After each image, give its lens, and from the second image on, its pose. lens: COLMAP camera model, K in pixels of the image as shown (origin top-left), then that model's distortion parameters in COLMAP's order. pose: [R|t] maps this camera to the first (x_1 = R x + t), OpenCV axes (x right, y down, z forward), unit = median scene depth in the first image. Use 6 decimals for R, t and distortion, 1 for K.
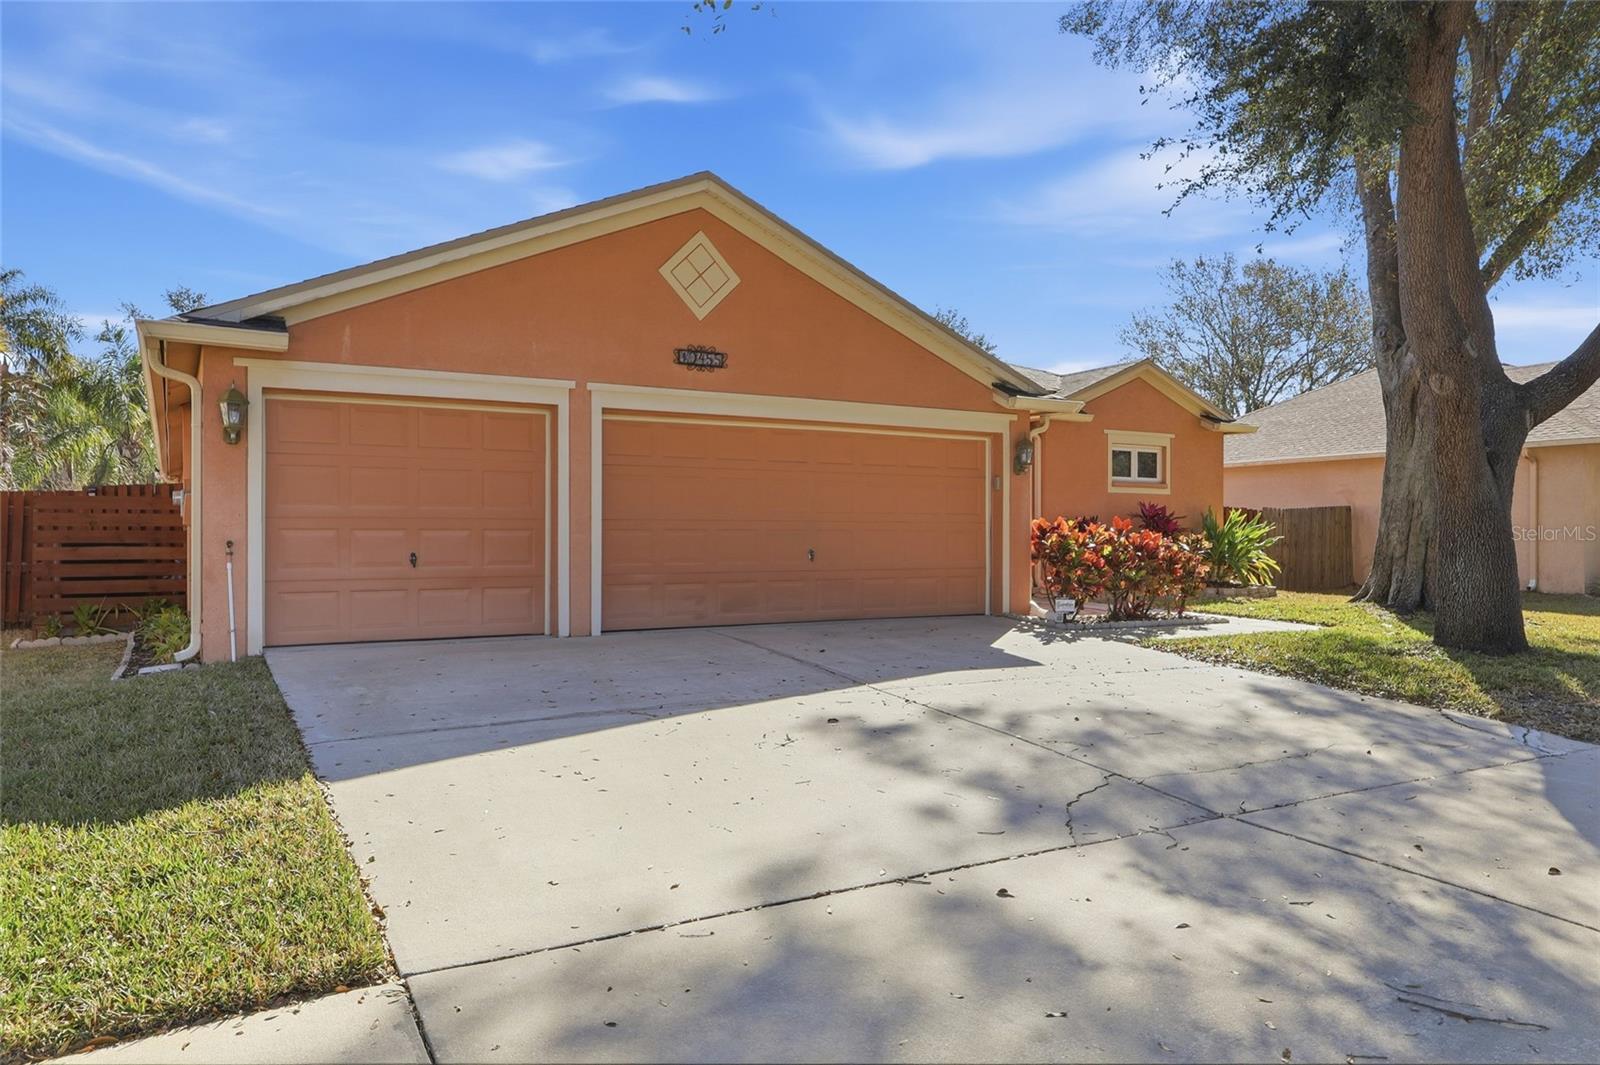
lens RADIAL K [[1069.2, 0, 800.0], [0, 1069.2, 532.5], [0, 0, 1]] dist [-0.006849, -0.001841]
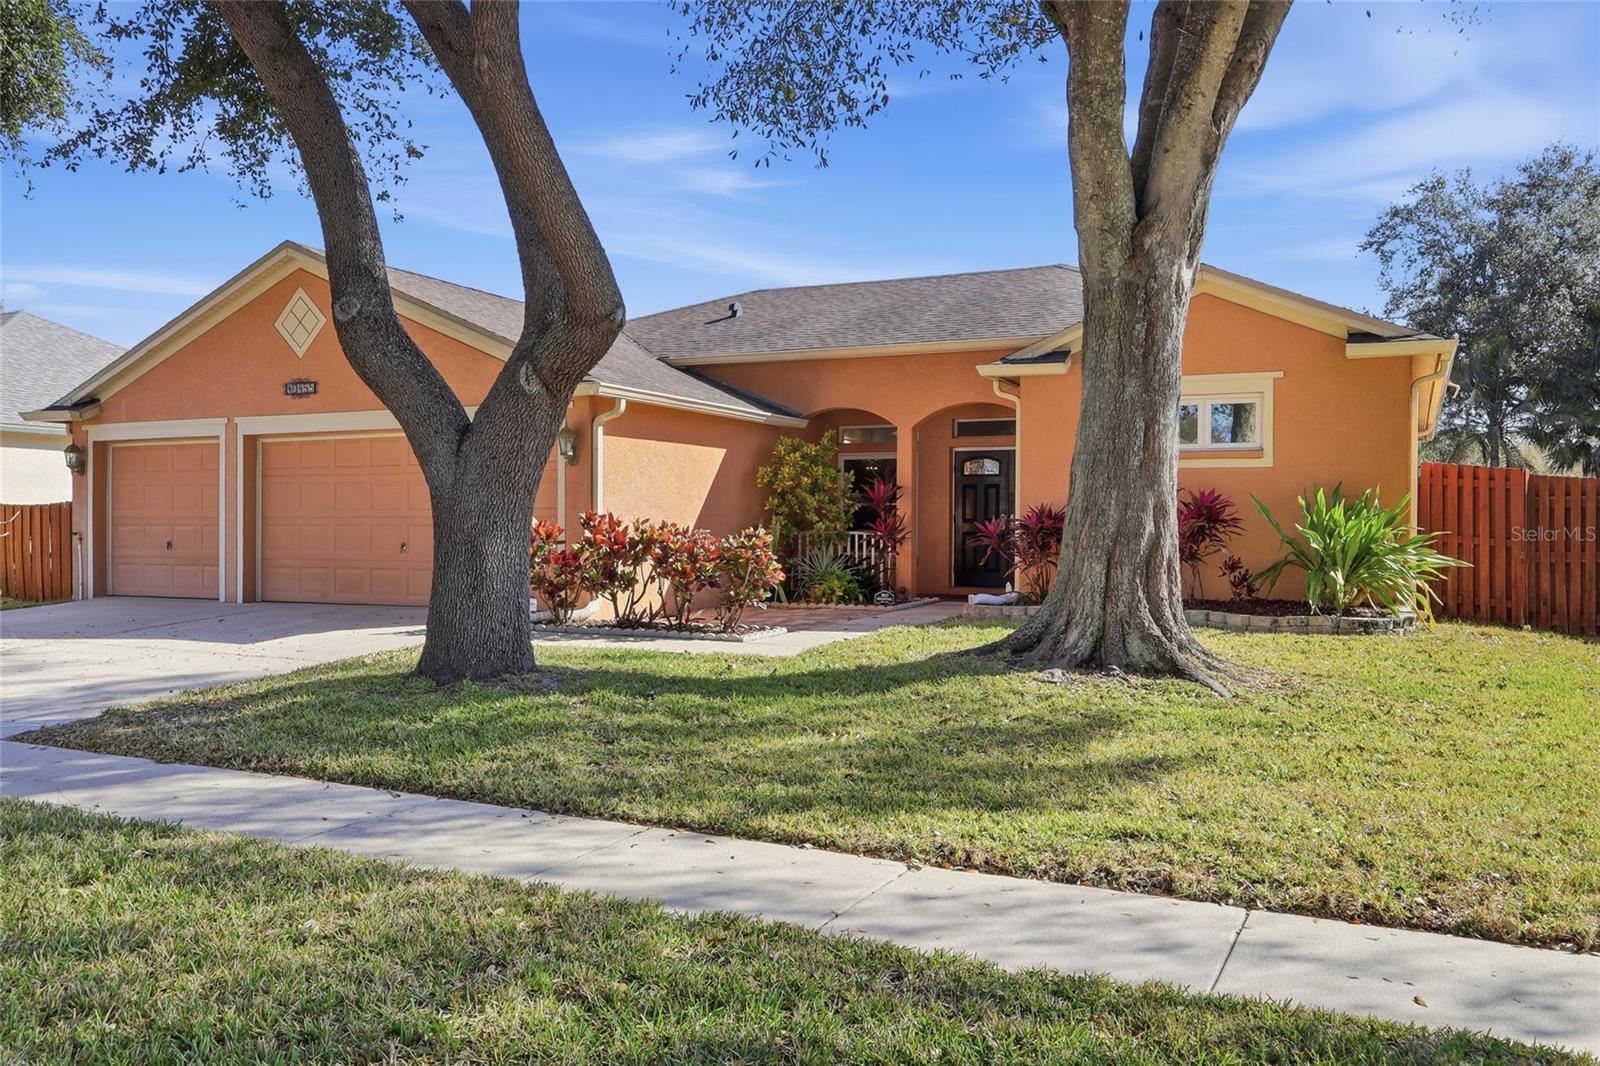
lens RADIAL K [[1239.5, 0, 821.8], [0, 1239.5, 535.7], [0, 0, 1]] dist [-0.002798, -0.000373]
pose [[0.591982, 0.003850, -0.805942, 1.437102], [0.000511, 0.999987, 0.005152, 0.002959], [0.805951, -0.003462, 0.591972, 0.628970]]
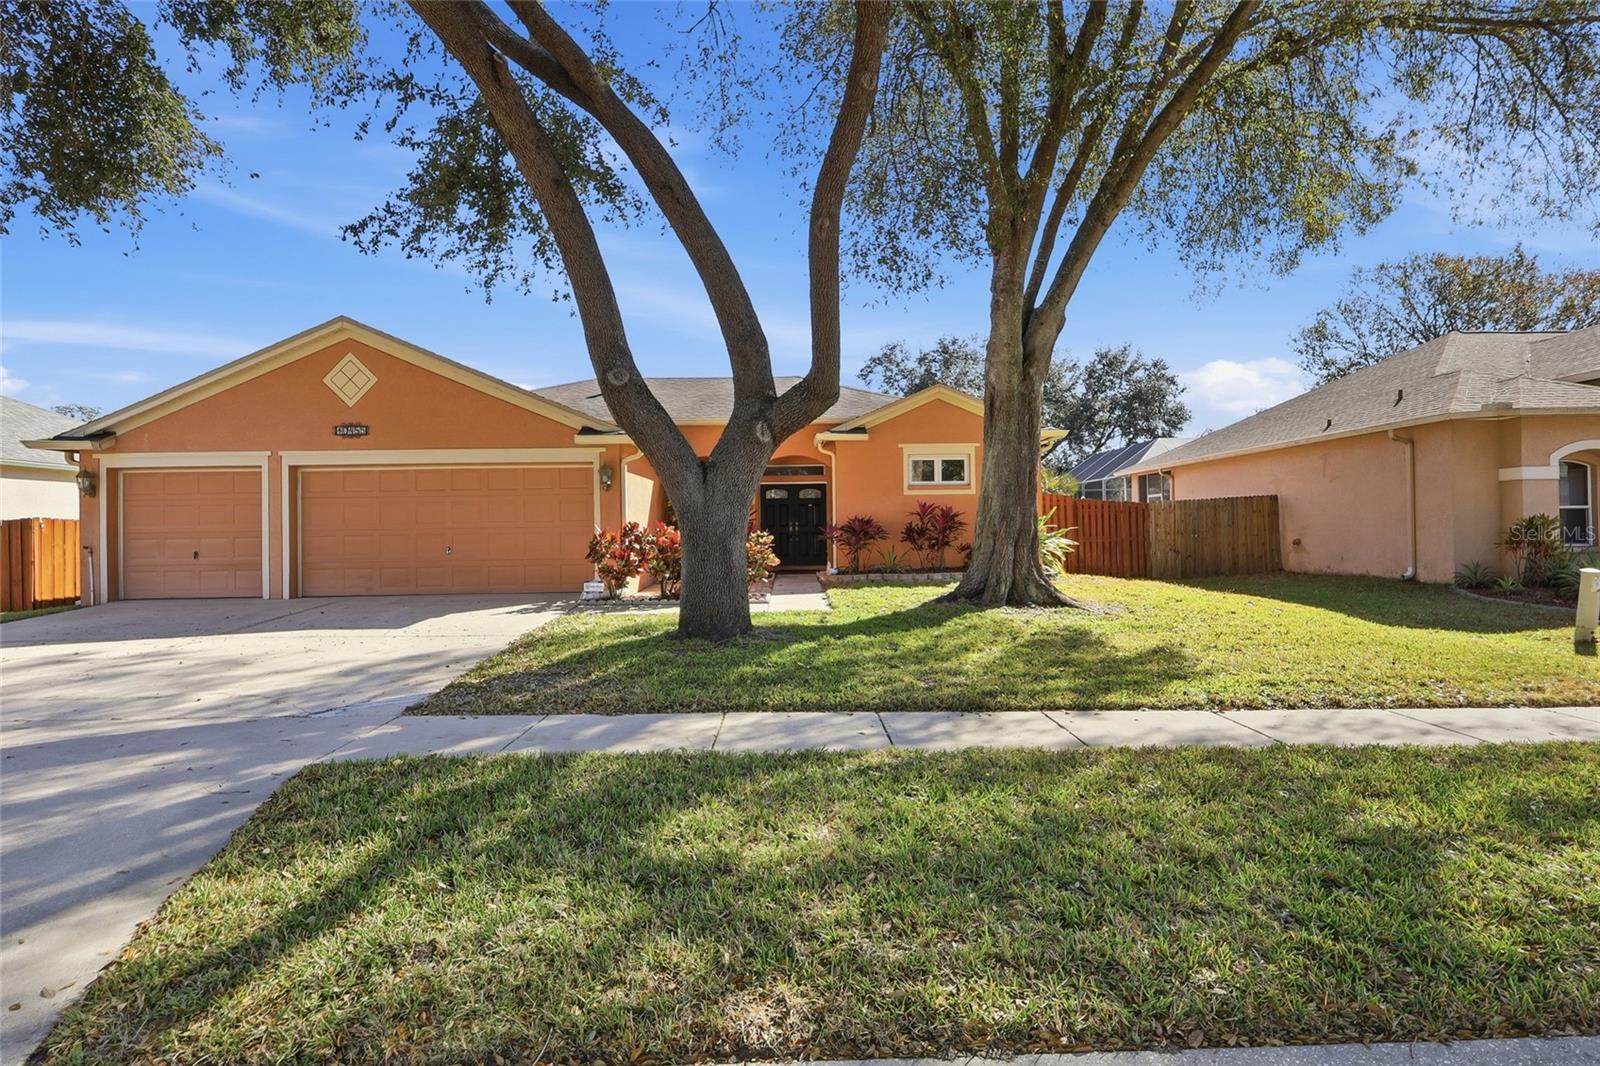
lens RADIAL K [[744.9, 0, 803.3], [0, 744.9, 524.3], [0, 0, 1]] dist [-0.002196, 0.000111]
pose [[0.882024, -0.018936, -0.470824, 1.040265], [0.017888, 0.999818, -0.006702, -0.000244], [0.470865, -0.002511, 0.882201, 0.323296]]
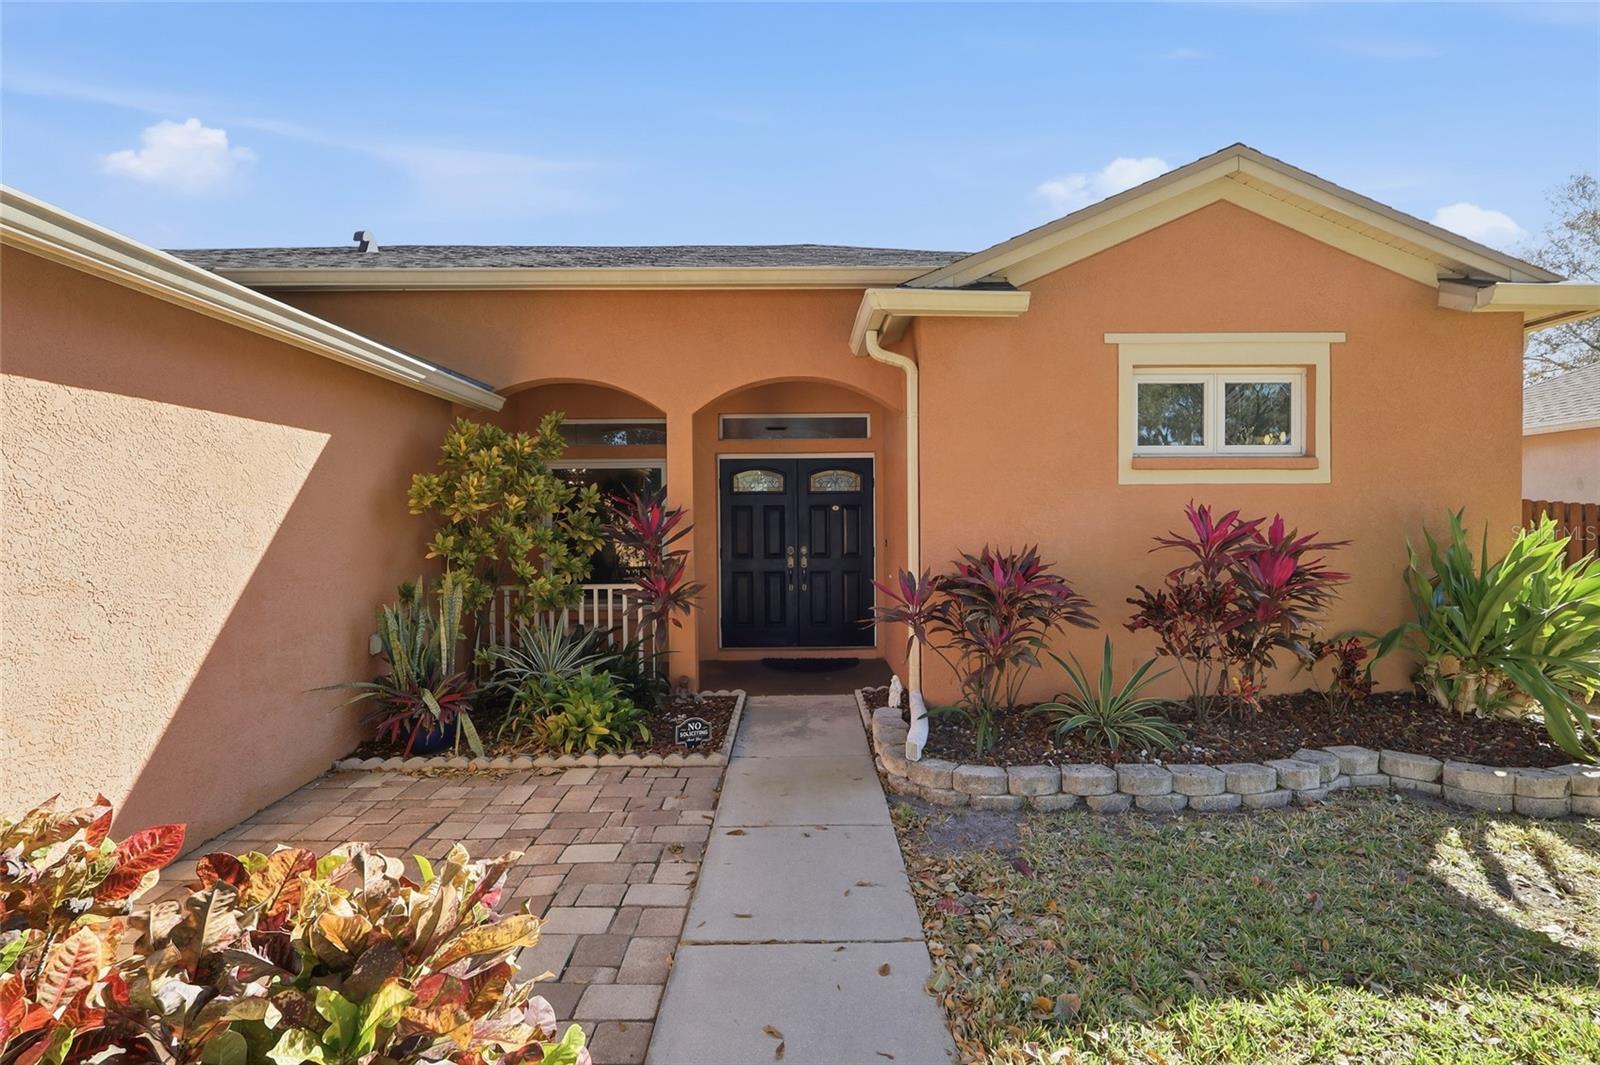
lens RADIAL K [[740.3, 0, 806.2], [0, 740.3, 535.8], [0, 0, 1]] dist [0.002004, 0.000428]
pose [[0.877360, -0.003635, -0.479819, 0.562719], [0.014278, 0.999726, 0.018534, -0.042936], [0.479620, -0.023112, 0.877172, 1.205364]]
